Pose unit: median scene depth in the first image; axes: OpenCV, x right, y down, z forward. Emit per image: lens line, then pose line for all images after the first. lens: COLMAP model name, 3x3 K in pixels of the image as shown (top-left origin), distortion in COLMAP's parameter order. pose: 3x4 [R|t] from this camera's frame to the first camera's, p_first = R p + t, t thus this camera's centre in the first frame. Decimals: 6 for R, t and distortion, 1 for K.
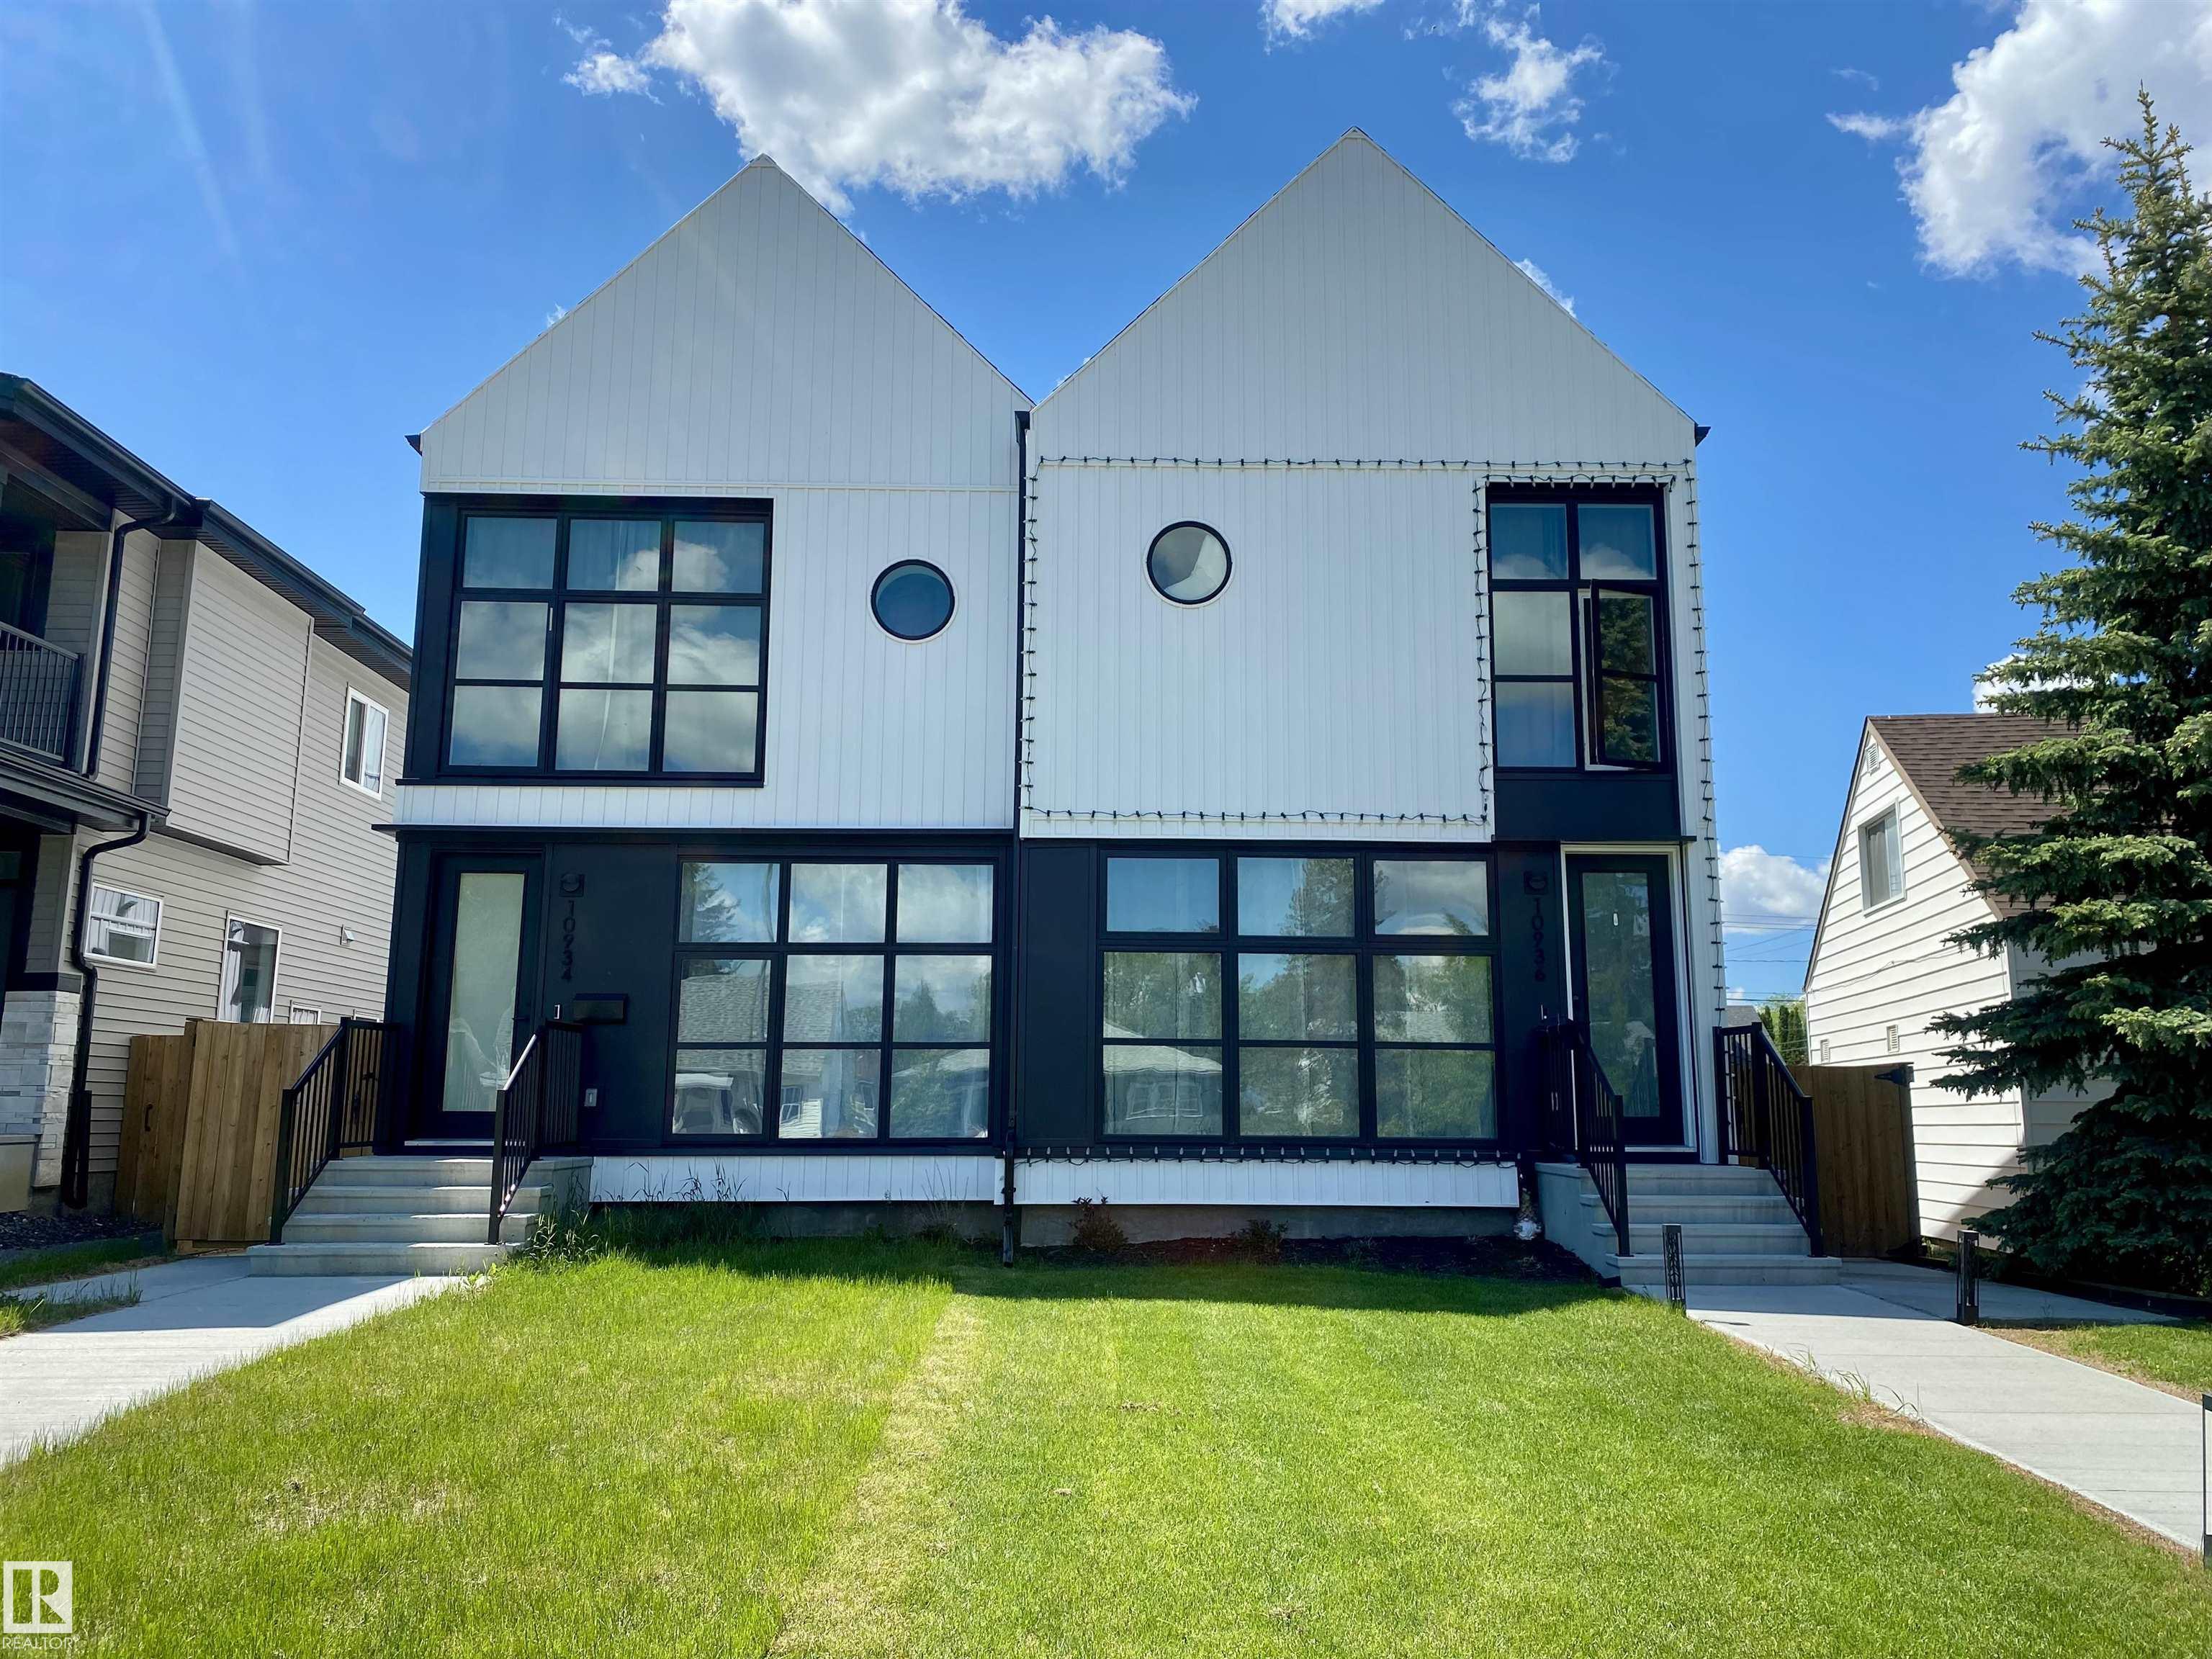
lens RADIAL K [[1683.2, 0, 1105.8], [0, 1683.2, 817.4], [0, 0, 1]] dist [0.043860, -0.054556]
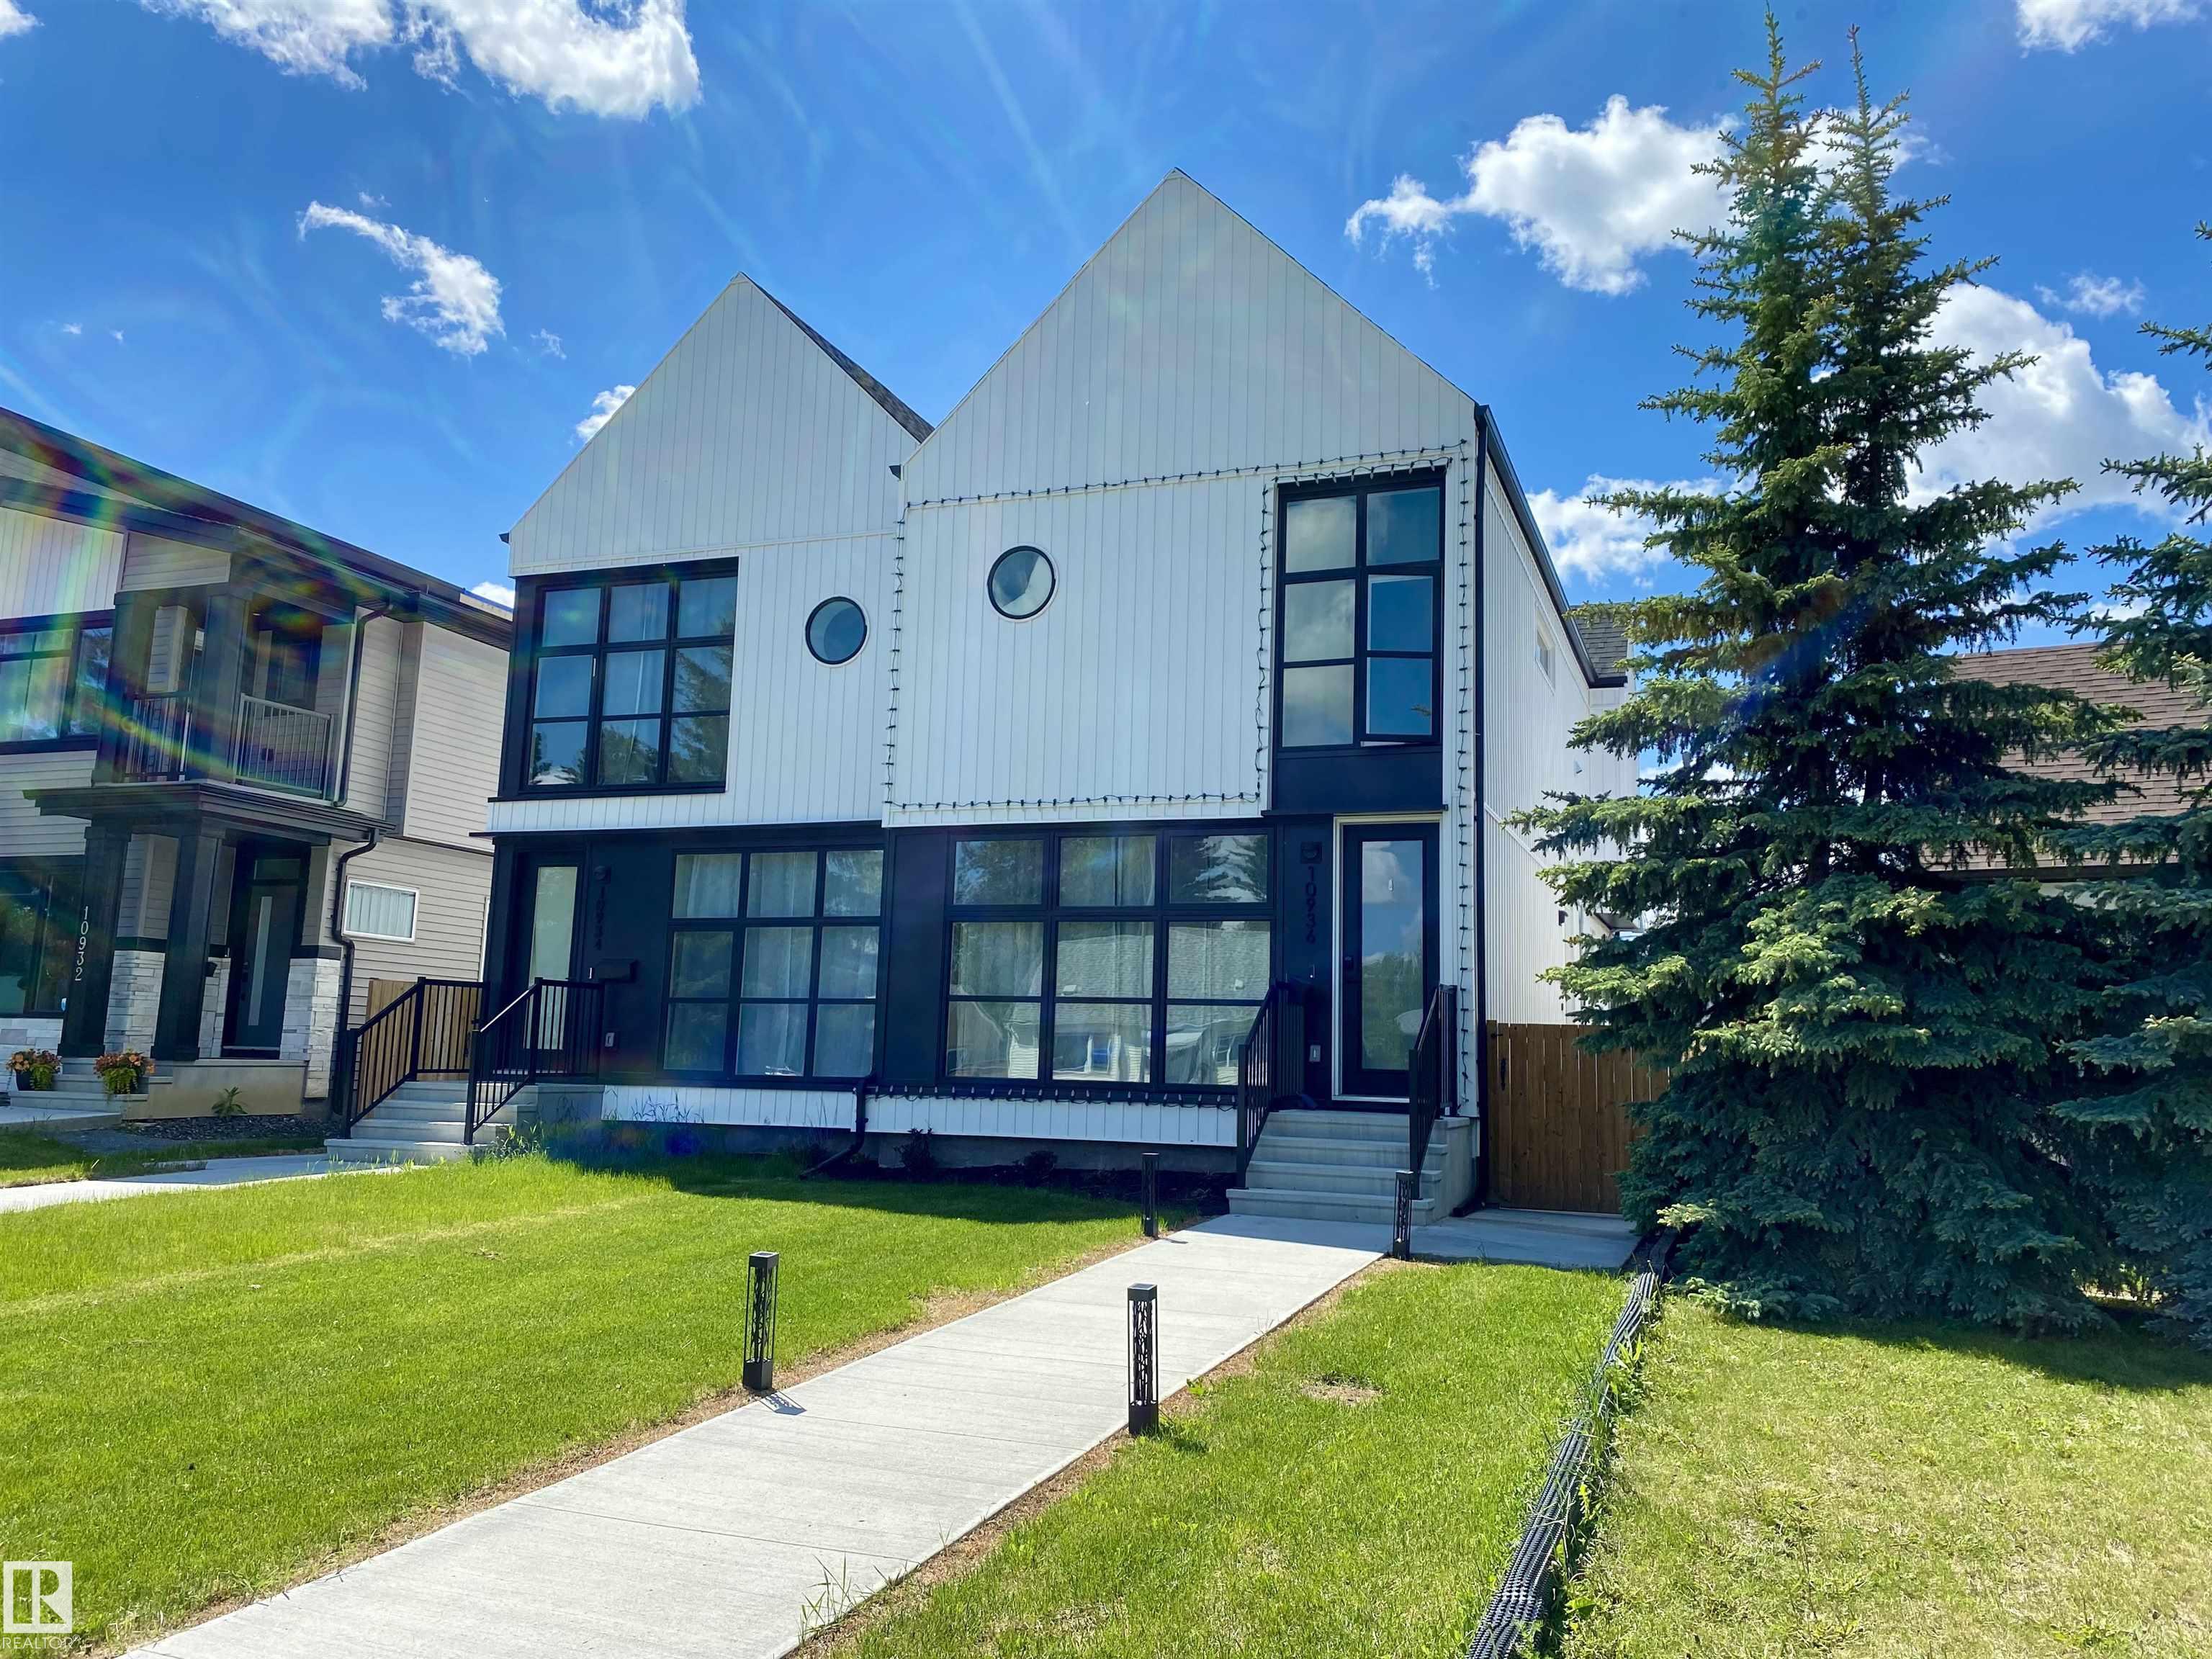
lens RADIAL K [[1683.2, 0, 1110.9], [0, 1683.2, 814.7], [0, 0, 1]] dist [0.043860, -0.054556]
pose [[0.927773, -0.035371, -0.371466, 0.523744], [0.042150, 0.999060, 0.010143, -0.002085], [0.370758, -0.025068, 0.928391, -0.047065]]
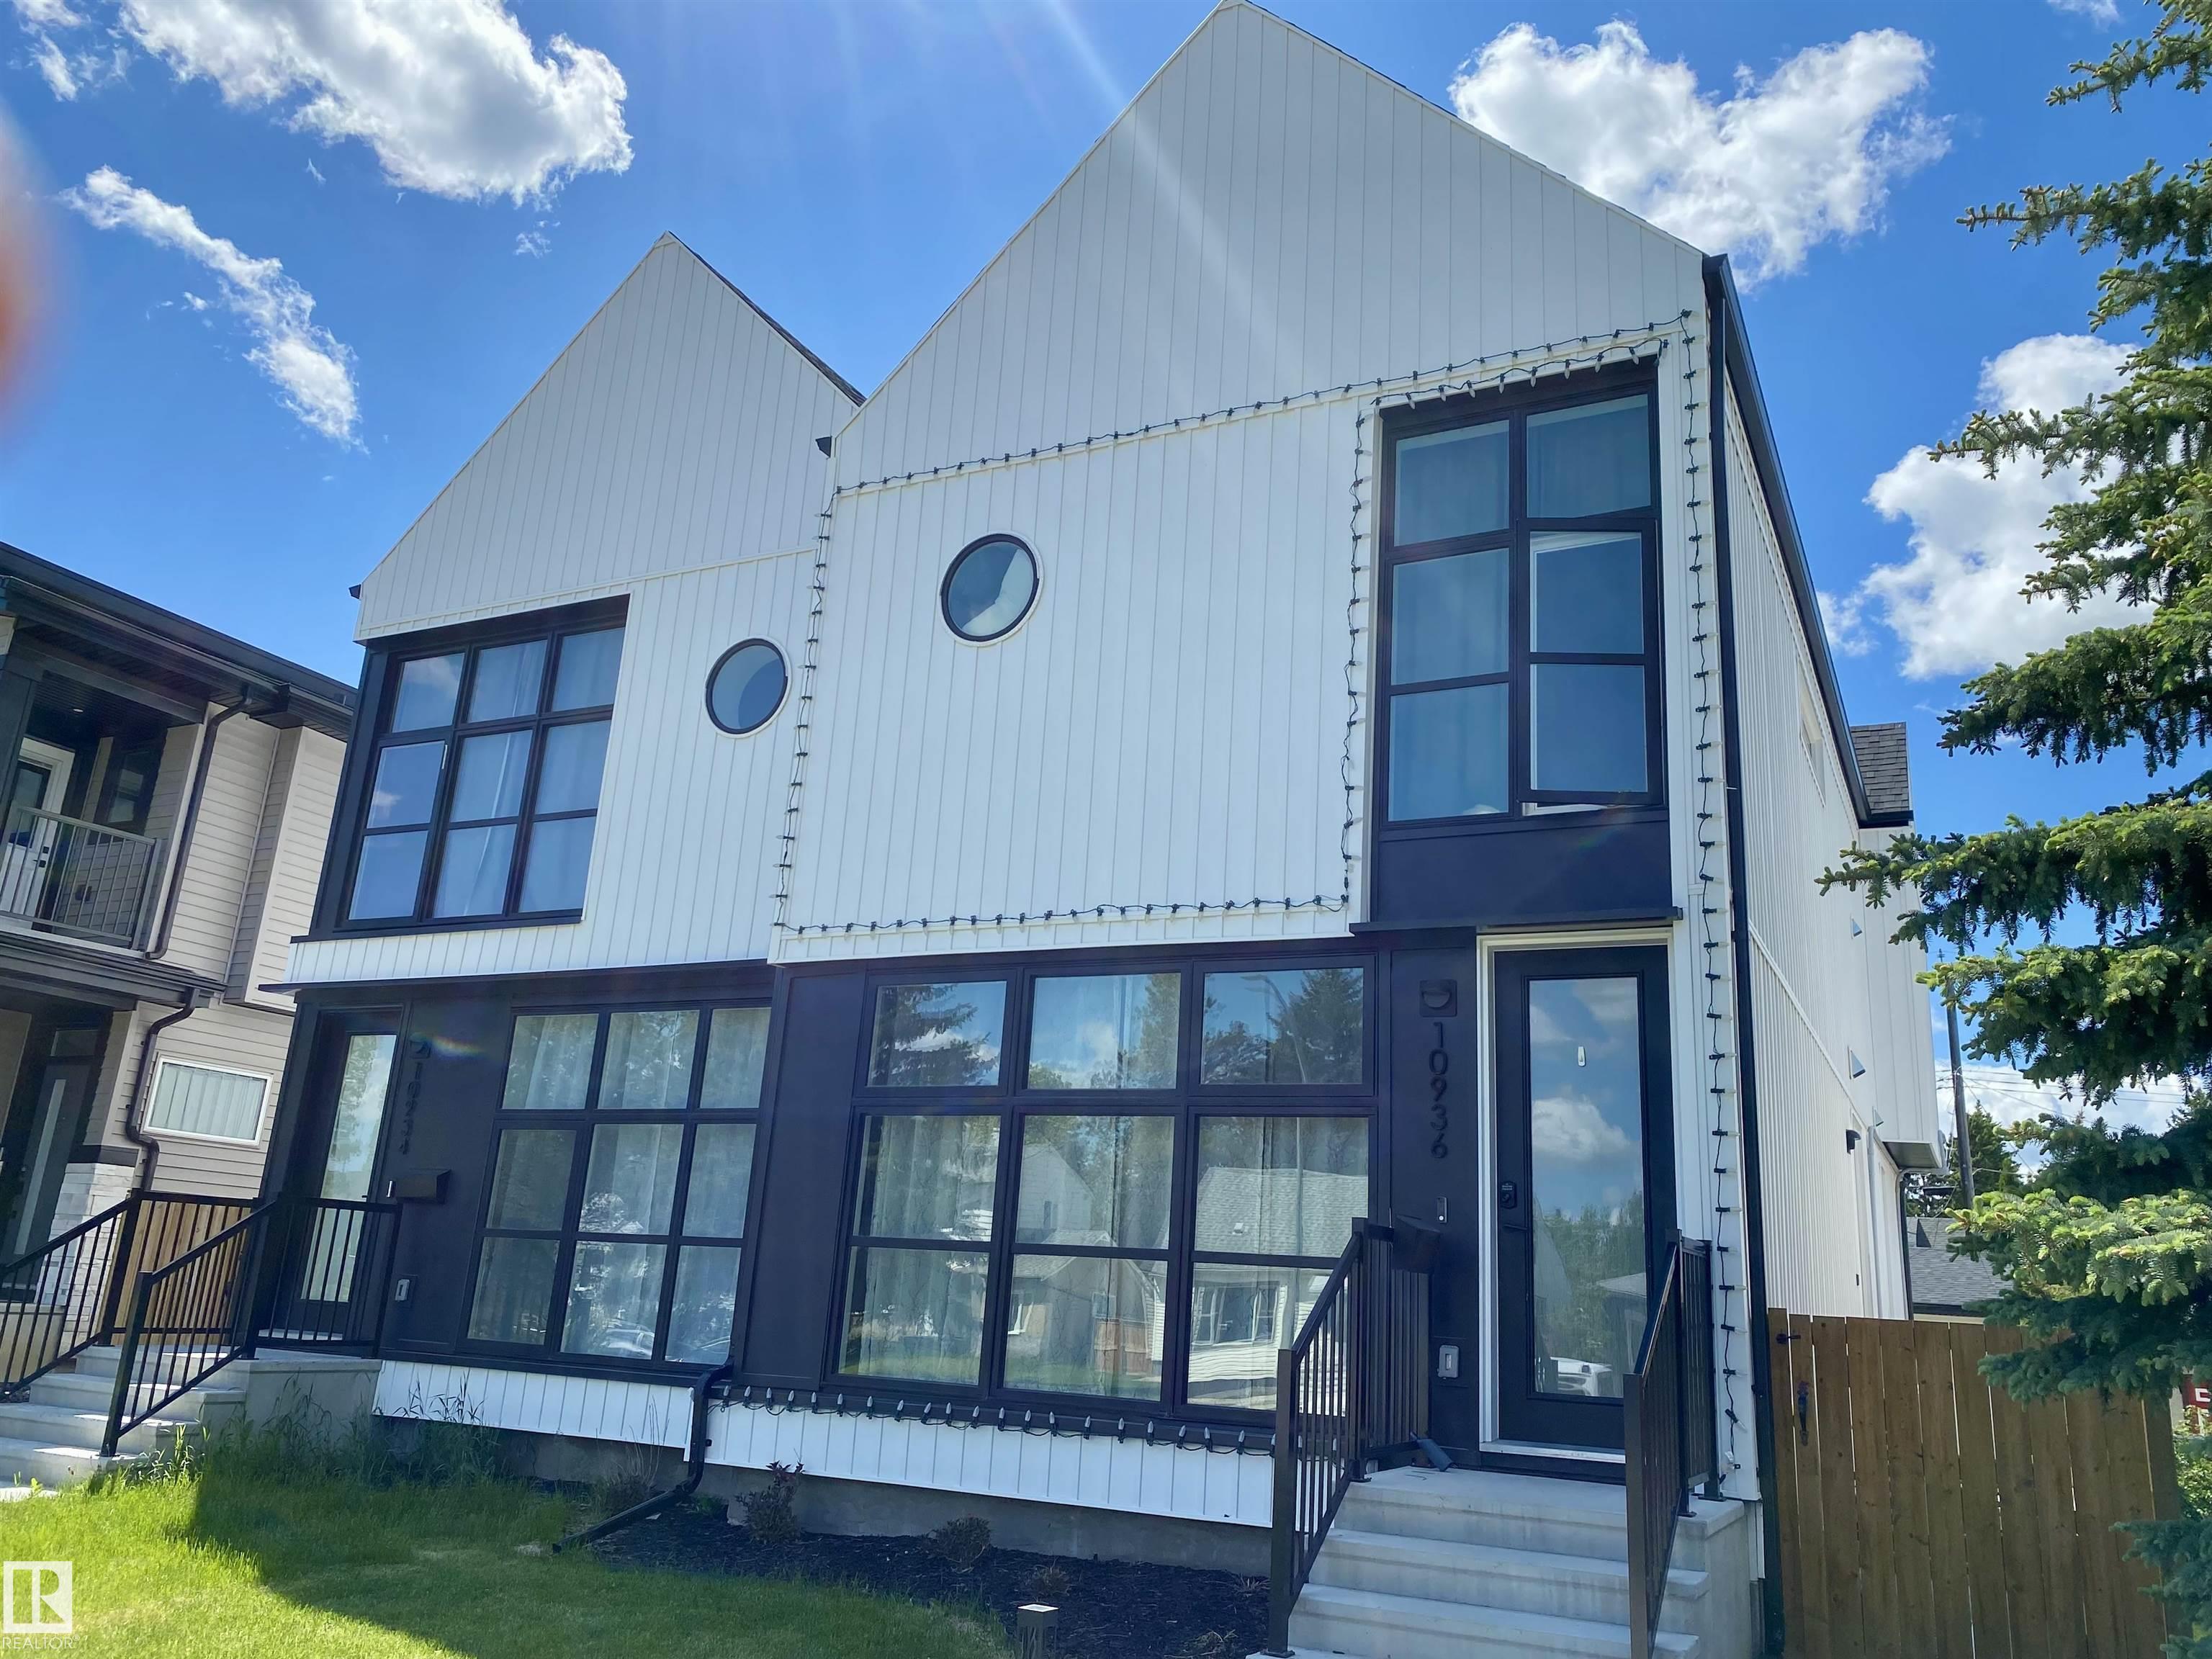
lens RADIAL K [[1683.2, 0, 1120.6], [0, 1683.2, 814.8], [0, 0, 1]] dist [0.043860, -0.054556]
pose [[0.884562, -0.087097, -0.458218, 0.432306], [0.027605, 0.990464, -0.134976, 0.051070], [0.465605, 0.106746, 0.878532, 0.377756]]
